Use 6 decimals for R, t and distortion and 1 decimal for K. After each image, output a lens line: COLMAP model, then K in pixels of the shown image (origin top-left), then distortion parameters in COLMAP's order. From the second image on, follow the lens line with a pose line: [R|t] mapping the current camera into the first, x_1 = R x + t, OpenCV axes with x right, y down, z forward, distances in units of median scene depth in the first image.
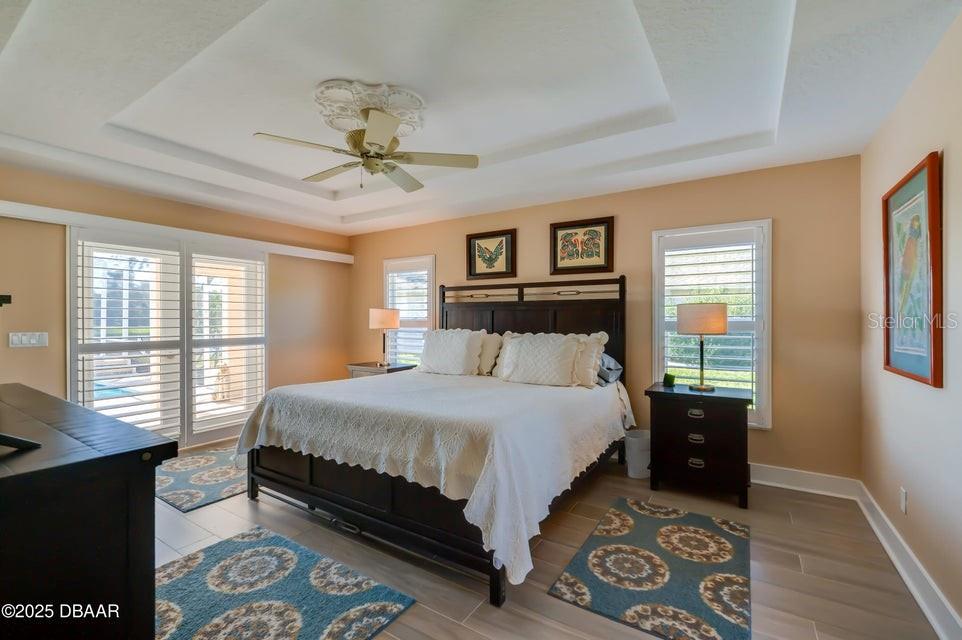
lens RADIAL K [[413.3, 0, 483.3], [0, 413.3, 316.1], [0, 0, 1]] dist [0.001104, 0.000228]
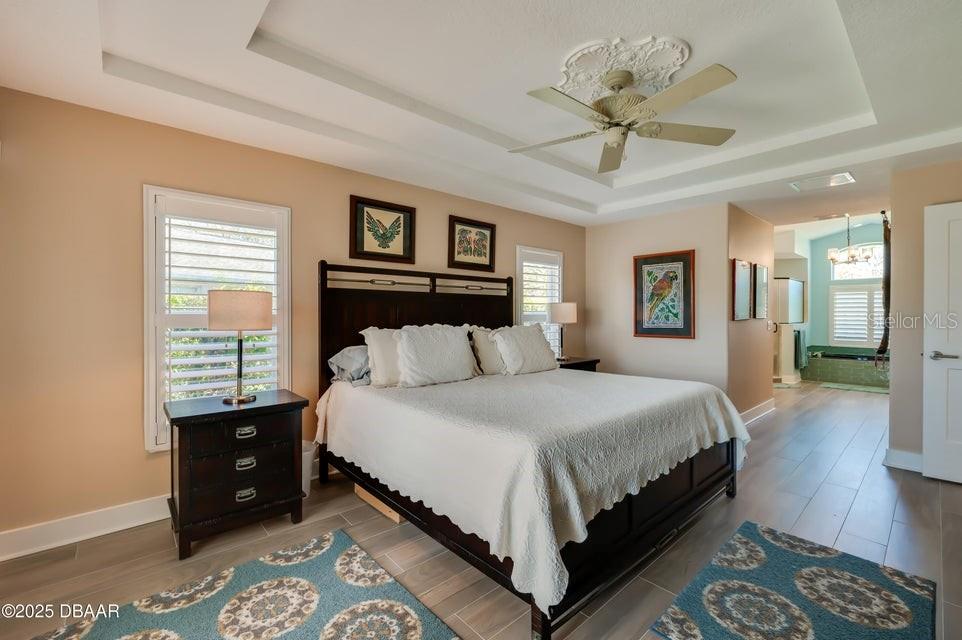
lens RADIAL K [[413.3, 0, 482.8], [0, 413.3, 318.4], [0, 0, 1]] dist [0.001104, 0.000228]
pose [[0.264767, -0.010943, 0.964250, -0.753635], [-0.005889, 0.999899, 0.012965, 0.007585], [-0.964294, -0.009111, 0.264676, 0.662013]]
